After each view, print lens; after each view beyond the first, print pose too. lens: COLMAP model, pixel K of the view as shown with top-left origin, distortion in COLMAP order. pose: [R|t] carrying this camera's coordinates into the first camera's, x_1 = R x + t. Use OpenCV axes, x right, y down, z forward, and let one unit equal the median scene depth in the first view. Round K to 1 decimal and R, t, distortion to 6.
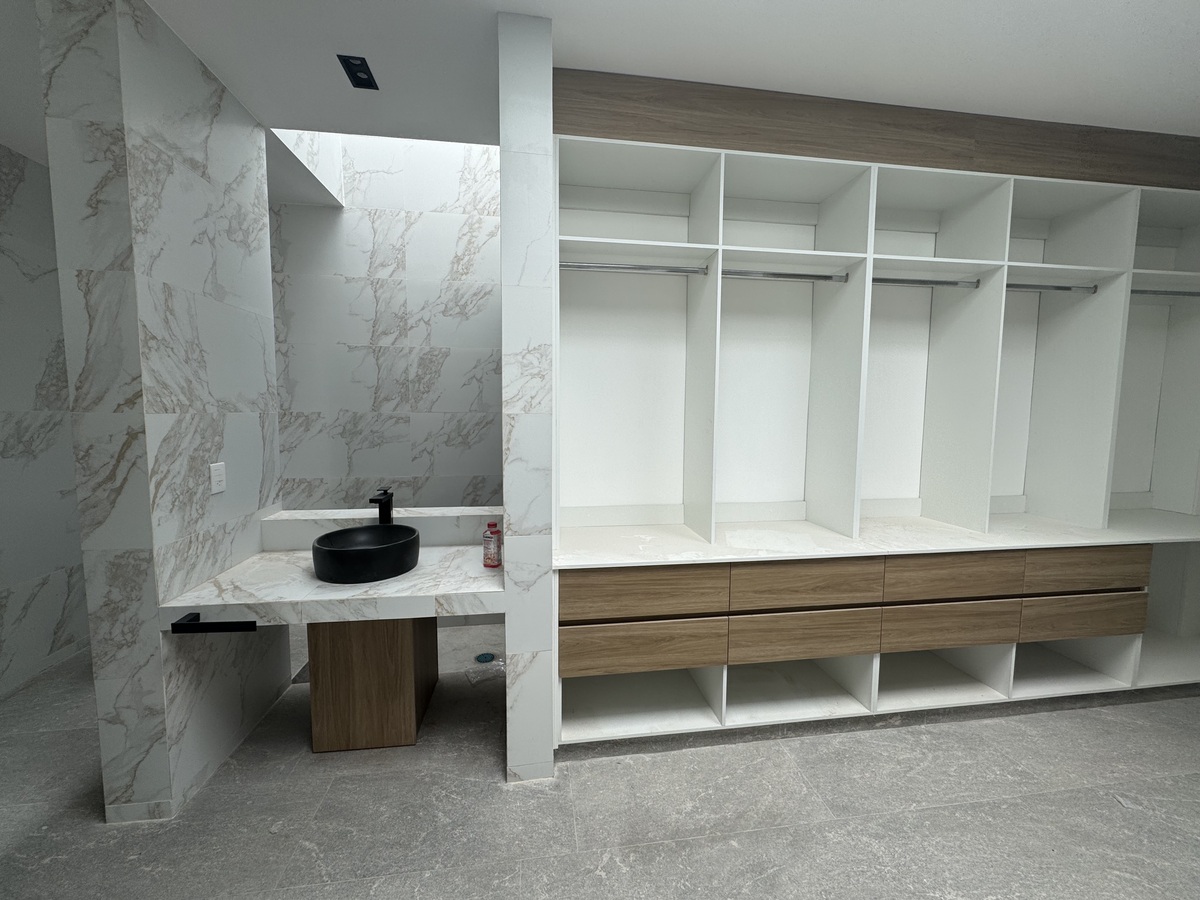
lens RADIAL K [[477.4, 0, 599.3], [0, 477.4, 449.9], [0, 0, 1]] dist [-0.003218, 0.000758]
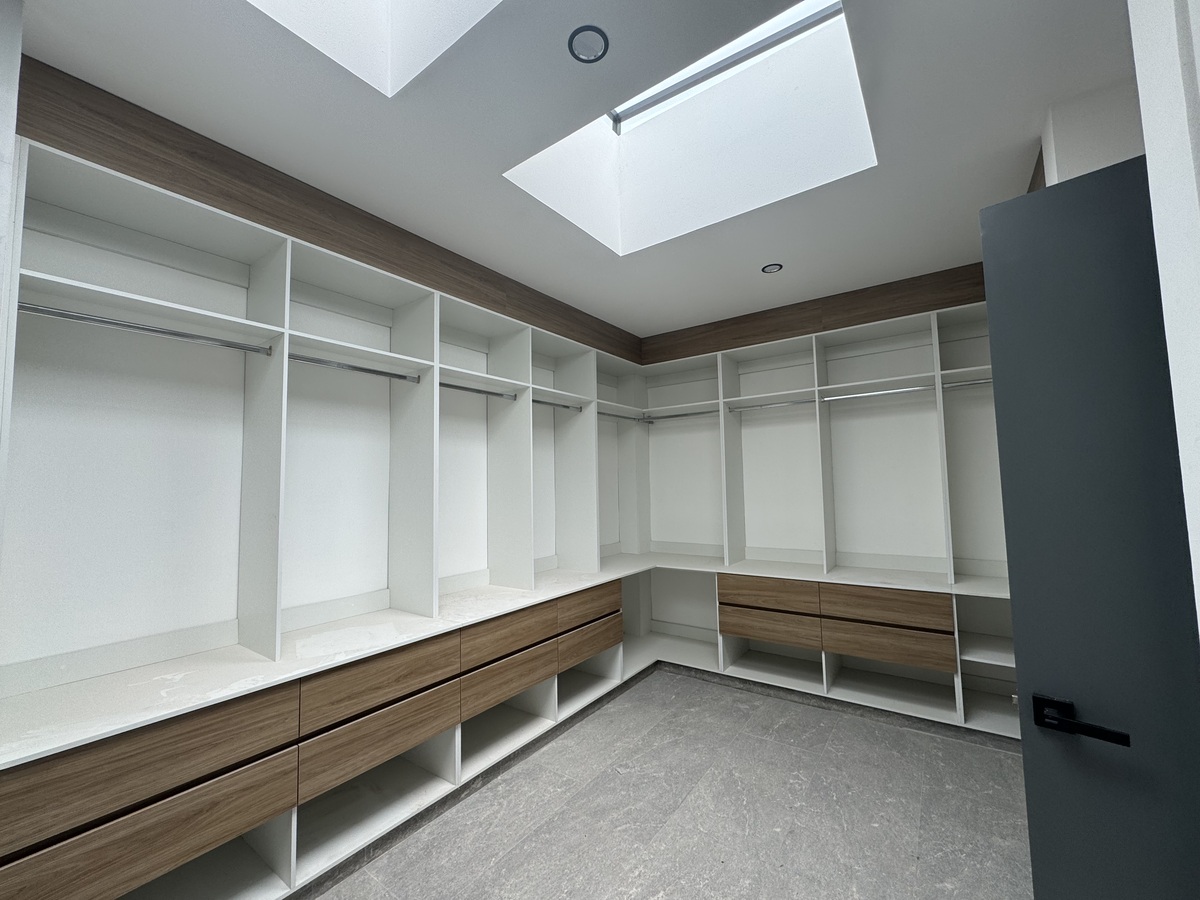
lens RADIAL K [[477.4, 0, 597.7], [0, 477.4, 450.3], [0, 0, 1]] dist [-0.003218, 0.000758]
pose [[0.696070, 0.032418, 0.717241, 0.013030], [0.085516, 0.988125, -0.127653, -0.017985], [-0.712863, 0.150191, 0.685033, -0.049732]]
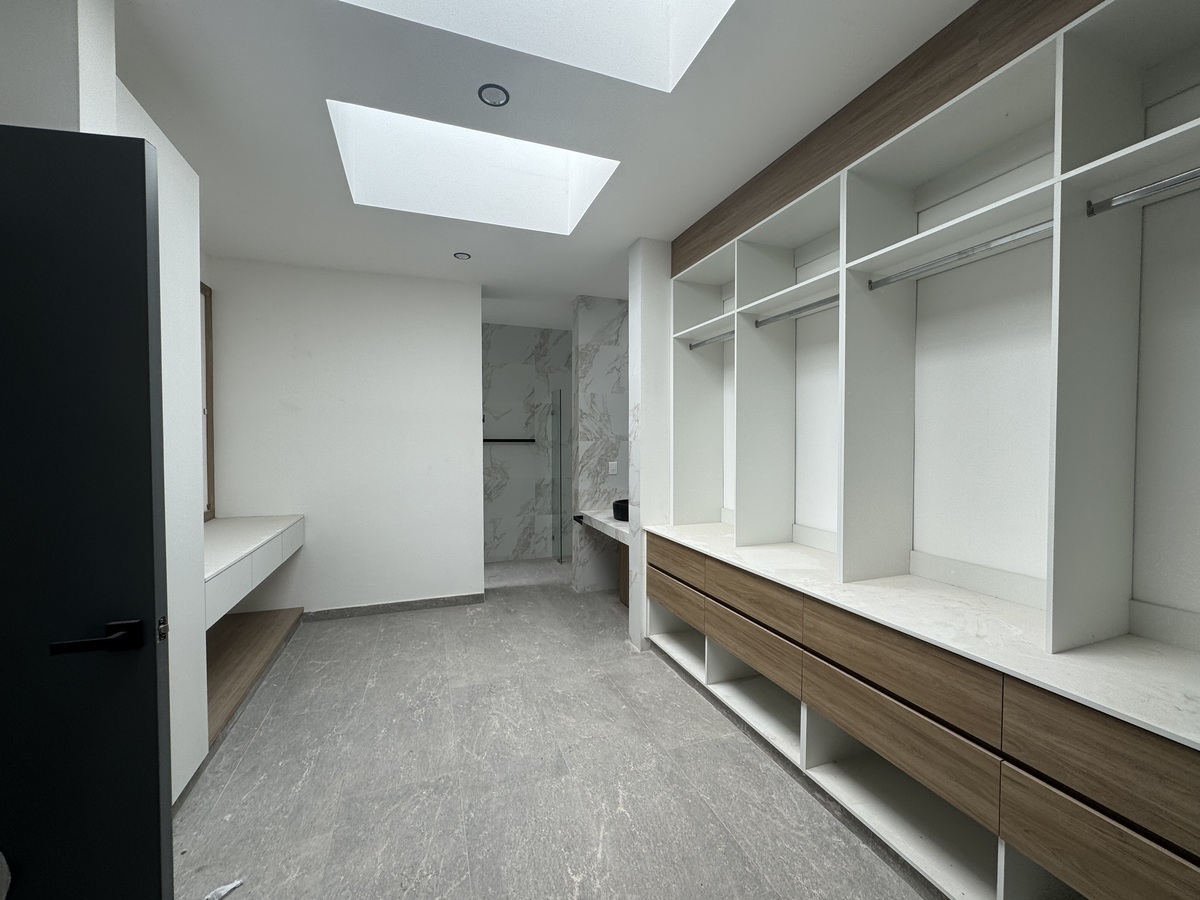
lens RADIAL K [[477.4, 0, 602.4], [0, 477.4, 450.2], [0, 0, 1]] dist [-0.003218, 0.000758]
pose [[0.217140, 0.016357, -0.976003, 1.416779], [-0.079605, 0.996826, -0.001004, -0.023083], [0.972889, 0.077912, 0.217753, 0.397748]]
